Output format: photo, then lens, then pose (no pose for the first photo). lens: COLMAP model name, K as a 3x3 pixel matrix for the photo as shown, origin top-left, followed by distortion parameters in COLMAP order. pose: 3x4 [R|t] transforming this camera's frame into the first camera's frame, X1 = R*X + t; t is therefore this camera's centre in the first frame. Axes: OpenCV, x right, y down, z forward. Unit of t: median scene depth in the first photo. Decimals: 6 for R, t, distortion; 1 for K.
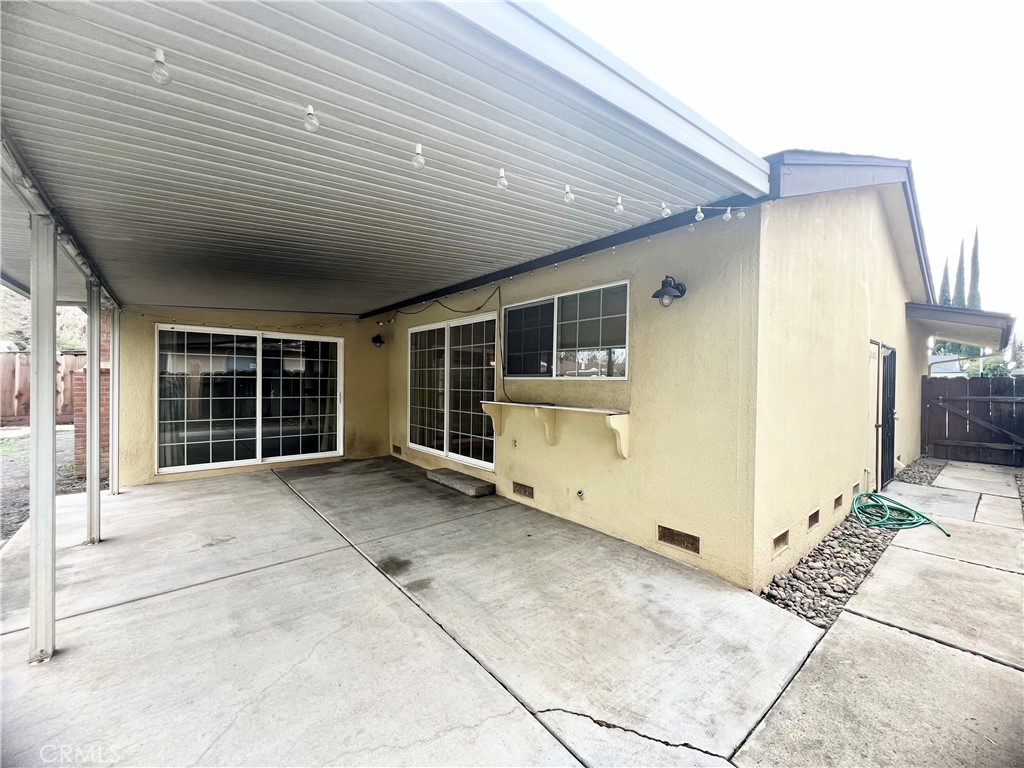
lens RADIAL K [[408.9, 0, 512.4], [0, 408.9, 387.1], [0, 0, 1]] dist [-0.000719, 0.001012]
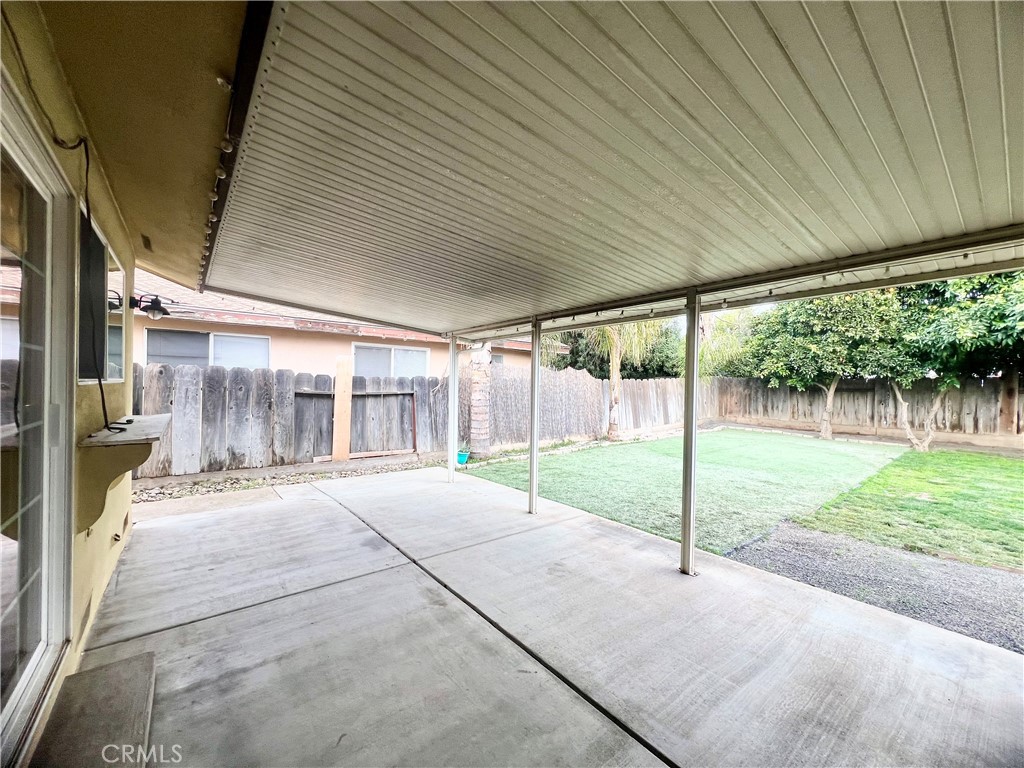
lens RADIAL K [[408.9, 0, 512.1], [0, 408.9, 385.3], [0, 0, 1]] dist [-0.000719, 0.001012]
pose [[-0.999196, -0.030243, 0.026302, -0.626287], [-0.029877, 0.999453, 0.014207, -0.052751], [-0.026717, 0.013410, -0.999553, 1.929430]]
